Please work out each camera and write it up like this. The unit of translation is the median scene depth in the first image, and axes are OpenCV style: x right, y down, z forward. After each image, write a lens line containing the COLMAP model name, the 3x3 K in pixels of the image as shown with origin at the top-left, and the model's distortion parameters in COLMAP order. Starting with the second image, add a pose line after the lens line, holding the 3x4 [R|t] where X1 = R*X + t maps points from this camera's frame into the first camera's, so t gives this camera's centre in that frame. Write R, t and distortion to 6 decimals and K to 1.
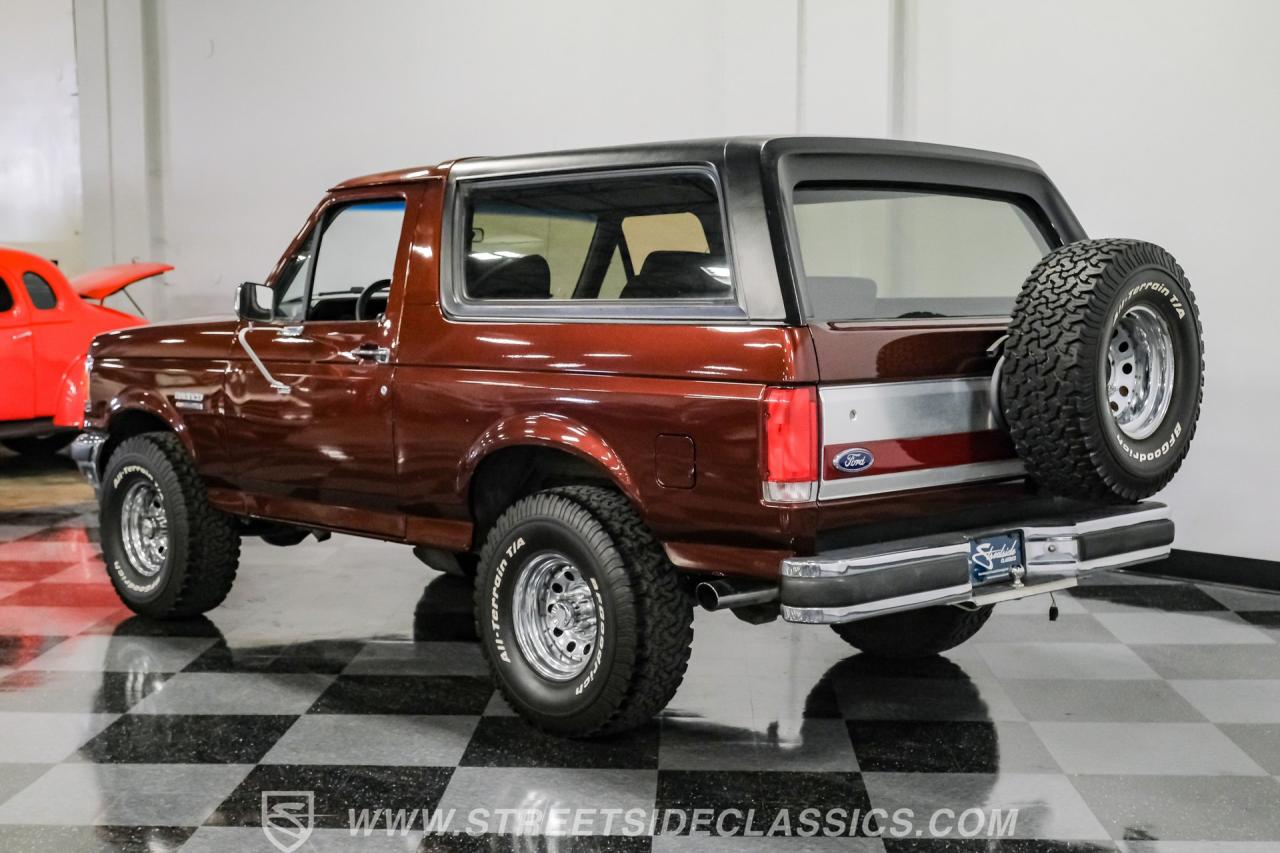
lens RADIAL K [[1732.4, 0, 640.0], [0, 1732.4, 426.5], [0, 0, 1]] dist [-0.012156, 0.047786]
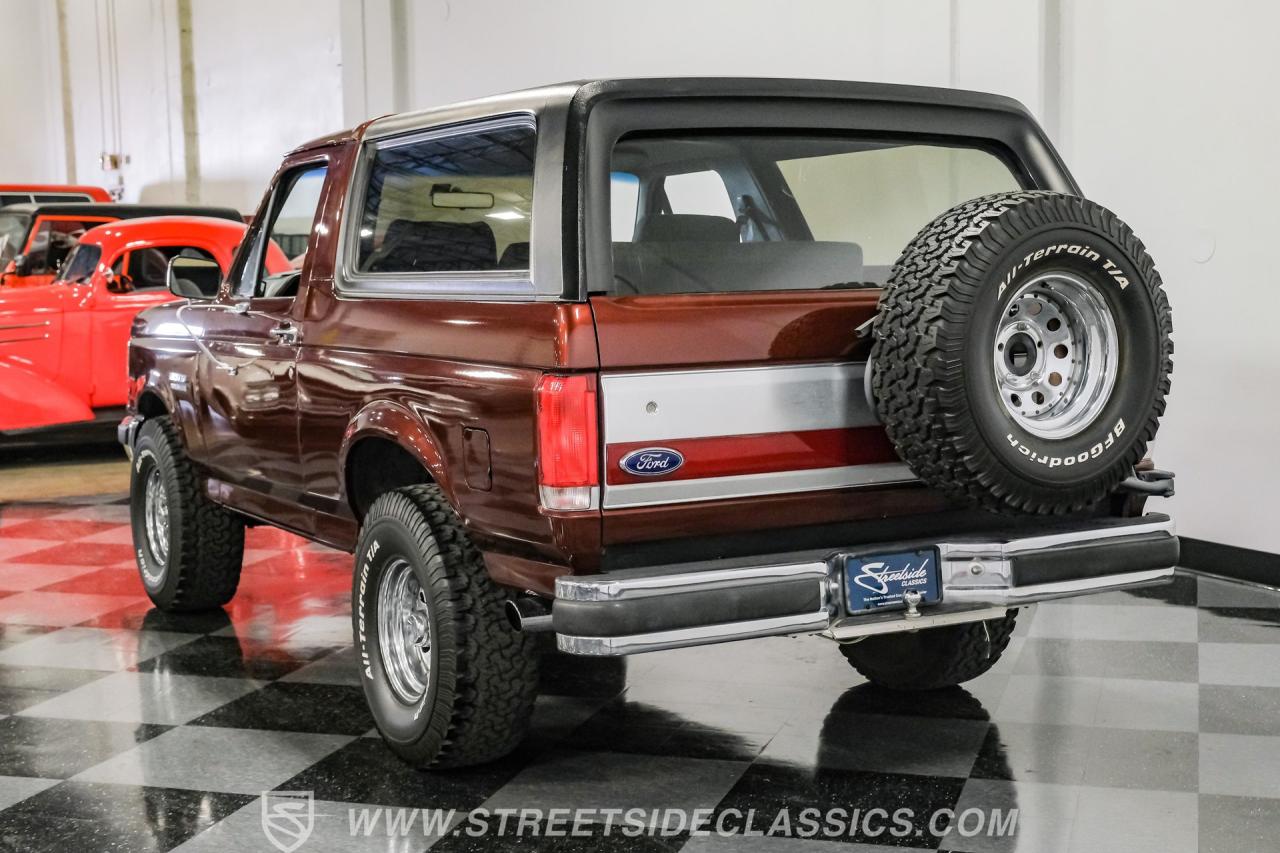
lens RADIAL K [[1808.3, 0, 673.3], [0, 1808.3, 422.9], [0, 0, 1]] dist [-0.000525, 0.016260]
pose [[0.971697, 0.010215, -0.236011, 0.307440], [-0.007416, 0.999891, 0.012741, -0.009499], [0.236116, -0.010630, 0.971667, 0.136611]]
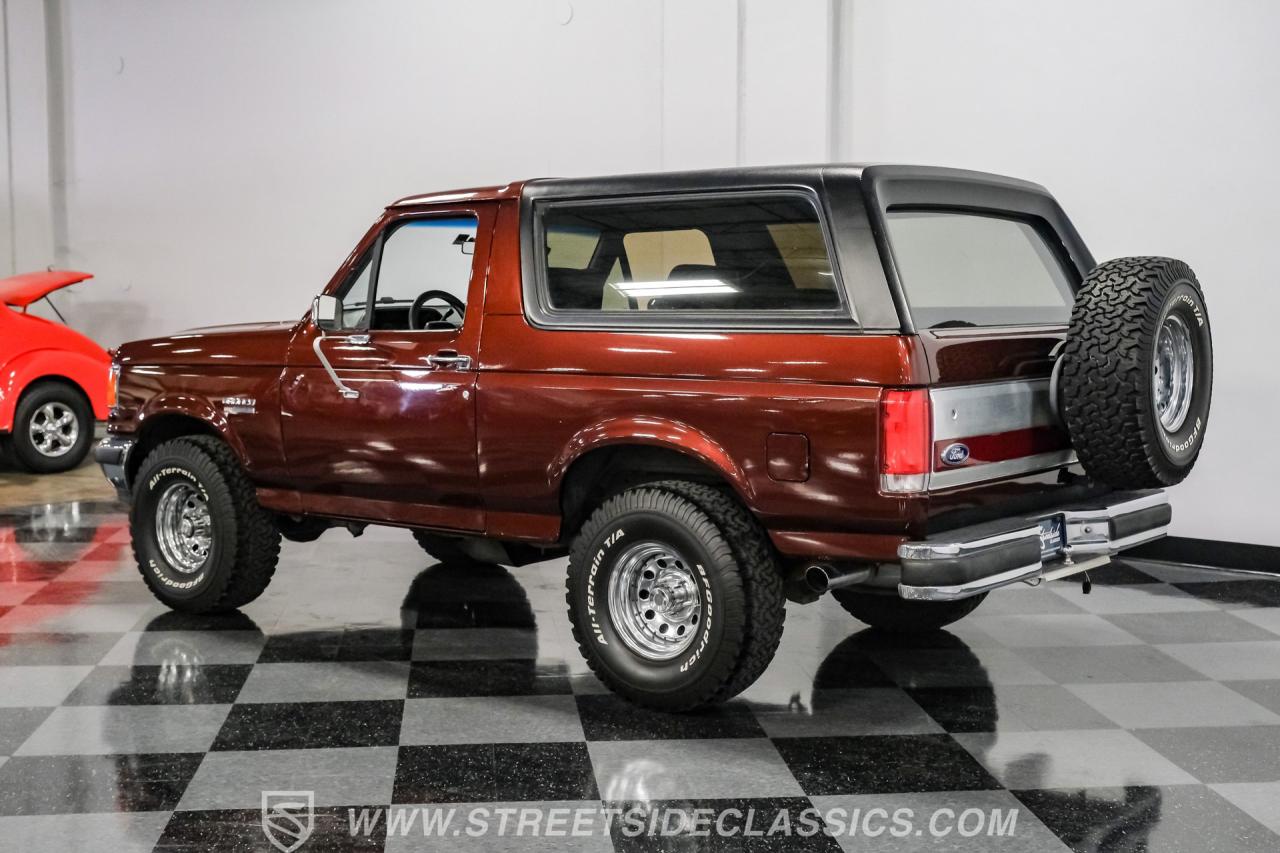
lens RADIAL K [[1632.9, 0, 622.6], [0, 1632.9, 395.9], [0, 0, 1]] dist [-0.008895, 0.007905]
pose [[0.991873, -0.008468, 0.126950, -0.202268], [0.010516, 0.999825, -0.015475, -0.003725], [-0.126797, 0.016684, 0.991788, -0.018824]]
